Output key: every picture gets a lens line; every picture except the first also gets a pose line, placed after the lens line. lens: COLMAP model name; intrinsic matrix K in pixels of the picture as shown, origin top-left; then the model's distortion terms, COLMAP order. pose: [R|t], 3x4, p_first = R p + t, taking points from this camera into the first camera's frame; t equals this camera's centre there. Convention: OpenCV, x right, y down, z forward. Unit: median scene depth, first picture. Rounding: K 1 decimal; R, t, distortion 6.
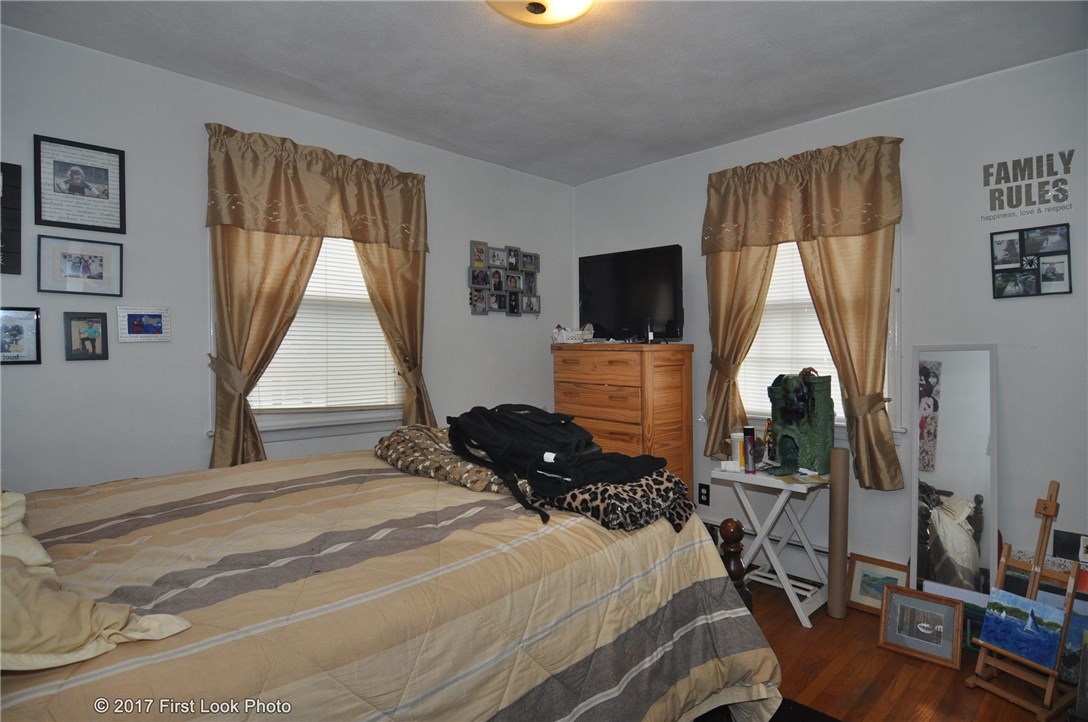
lens RADIAL K [[580.6, 0, 546.8], [0, 580.6, 356.4], [0, 0, 1]] dist [-0.007894, -0.006547]
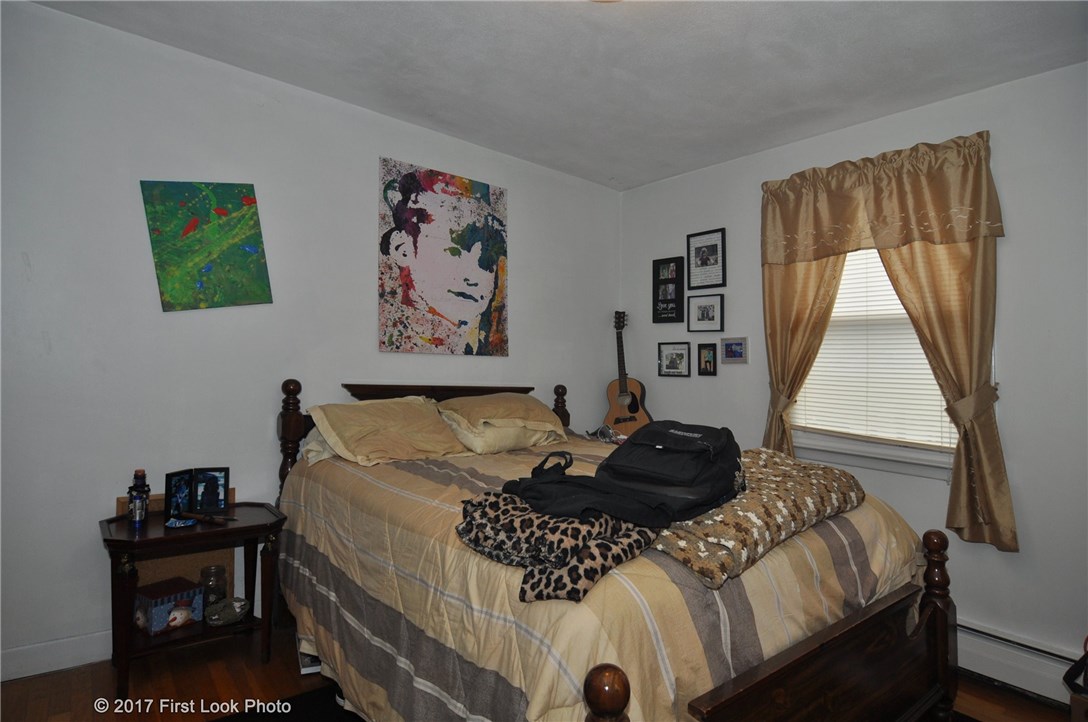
lens RADIAL K [[580.6, 0, 546.8], [0, 580.6, 355.5], [0, 0, 1]] dist [-0.007894, -0.006547]
pose [[-0.120758, 0.001835, -0.992680, 0.736142], [-0.016815, 0.999851, 0.003894, -0.043963], [0.992540, 0.017162, -0.120709, 0.760906]]
